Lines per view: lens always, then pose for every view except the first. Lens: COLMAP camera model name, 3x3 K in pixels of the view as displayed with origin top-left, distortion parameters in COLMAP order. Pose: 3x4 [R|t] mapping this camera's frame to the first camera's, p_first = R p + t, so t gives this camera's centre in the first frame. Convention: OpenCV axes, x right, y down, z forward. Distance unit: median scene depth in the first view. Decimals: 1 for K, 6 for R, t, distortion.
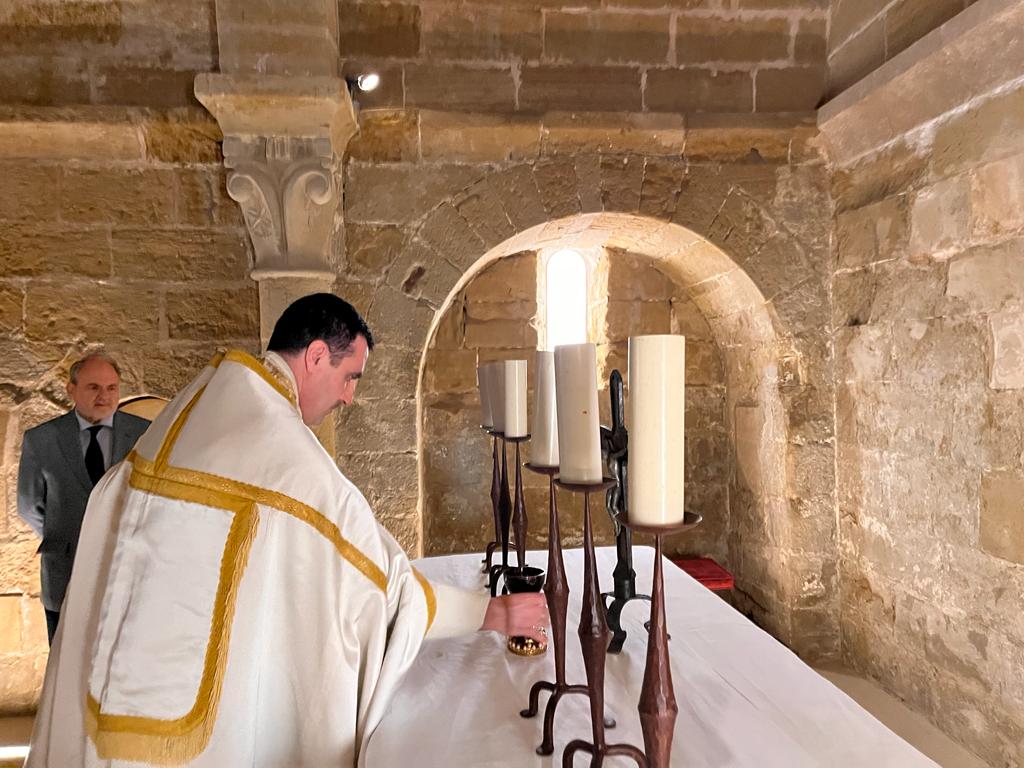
lens RADIAL K [[784.9, 0, 512.3], [0, 784.9, 396.5], [0, 0, 1]] dist [0.054219, -0.056909]
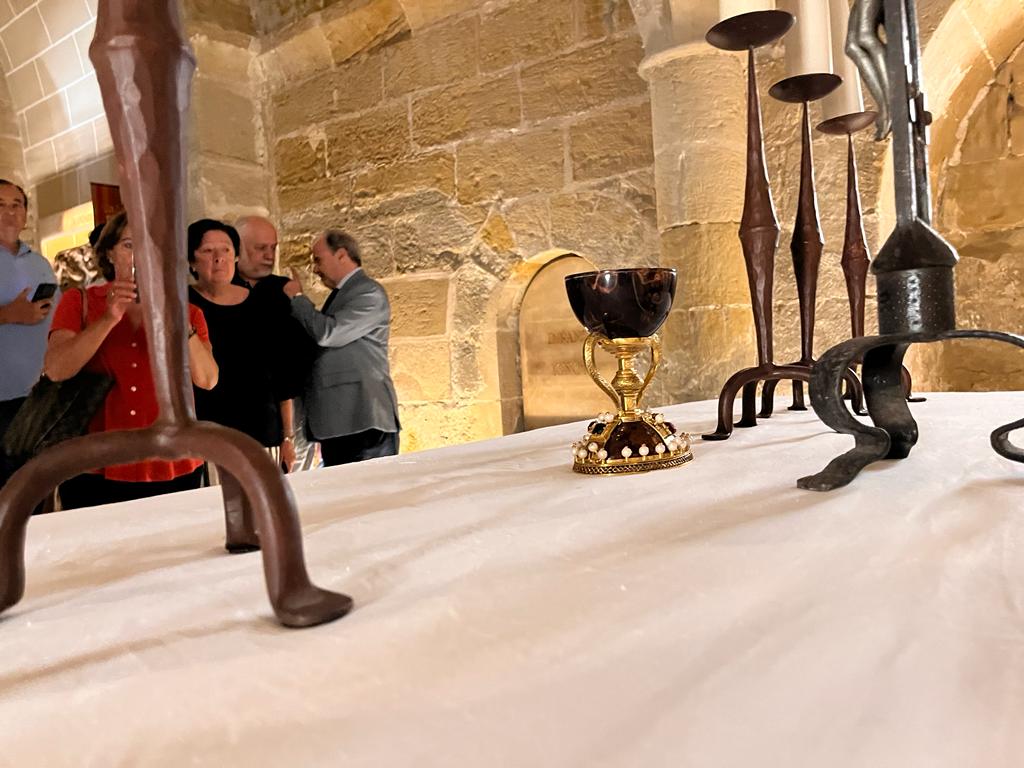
lens RADIAL K [[781.1, 0, 514.3], [0, 781.1, 380.3], [0, 0, 1]] dist [0.073192, -0.107891]
pose [[0.731513, 0.004191, -0.681814, 0.108084], [0.022652, 0.999280, 0.030446, 0.118762], [0.681451, -0.037717, 0.730891, 0.320080]]
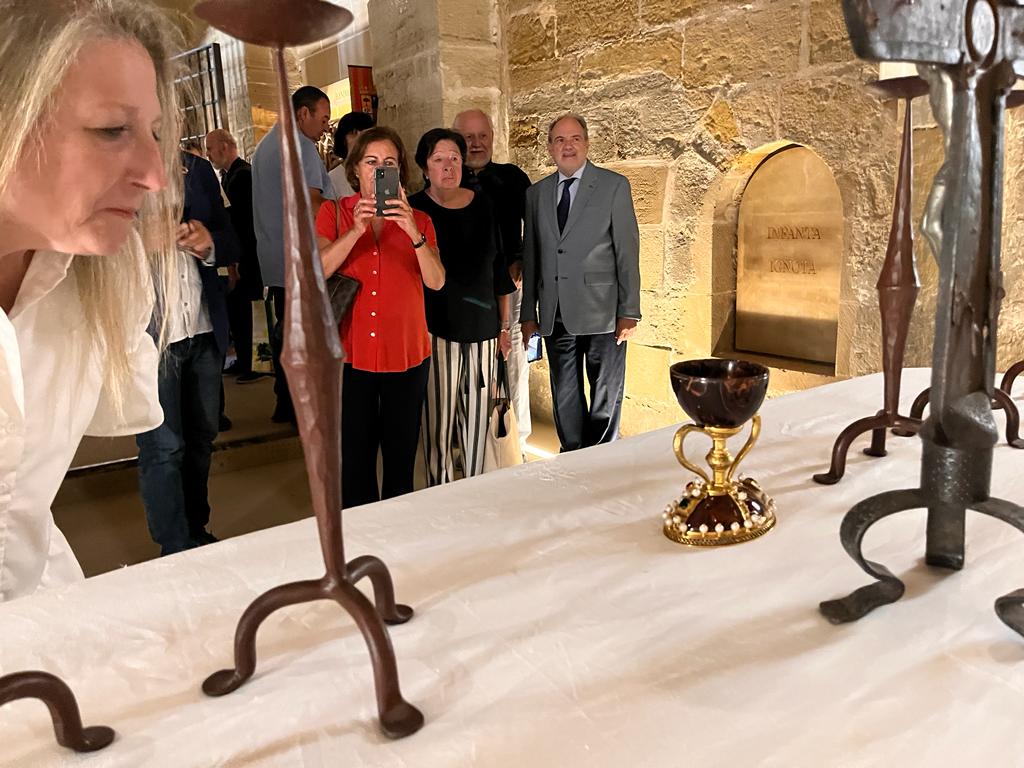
lens RADIAL K [[779.6, 0, 510.0], [0, 779.6, 370.0], [0, 0, 1]] dist [0.027206, 0.000473]
pose [[0.495269, 0.180512, -0.849779, 0.148636], [0.004493, 0.977629, 0.210289, 0.060239], [0.868728, -0.107967, 0.483378, 0.321691]]
